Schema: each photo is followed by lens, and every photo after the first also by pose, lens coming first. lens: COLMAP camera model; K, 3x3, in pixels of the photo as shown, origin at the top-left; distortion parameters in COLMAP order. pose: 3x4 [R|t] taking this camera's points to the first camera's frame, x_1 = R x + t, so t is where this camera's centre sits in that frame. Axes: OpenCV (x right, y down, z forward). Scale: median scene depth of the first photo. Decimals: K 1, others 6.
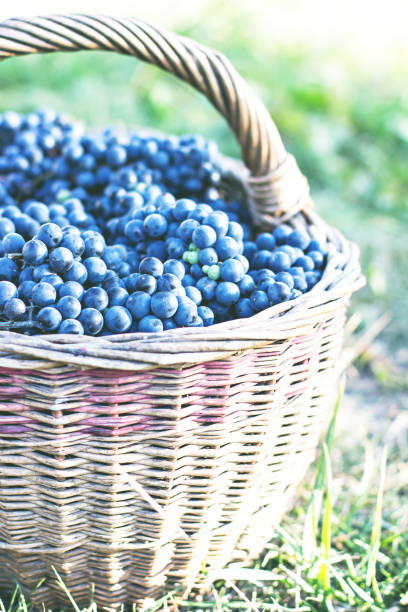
lens RADIAL K [[1555.7, 0, 204.7], [0, 1555.7, 307.9], [0, 0, 1]] dist [-0.169974, 0.000000]
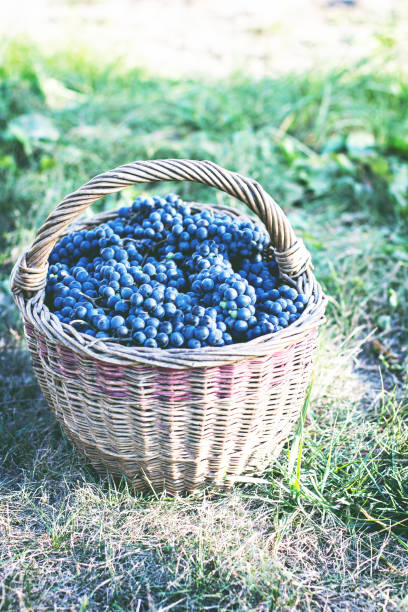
lens RADIAL K [[1449.1, 0, 203.2], [0, 1449.1, 305.2], [0, 0, 1]] dist [-0.099169, 0.000000]
pose [[0.984405, 0.054612, -0.167225, 0.255833], [-0.045555, 0.997304, 0.057528, -0.130806], [0.169915, -0.049013, 0.984239, -0.686337]]
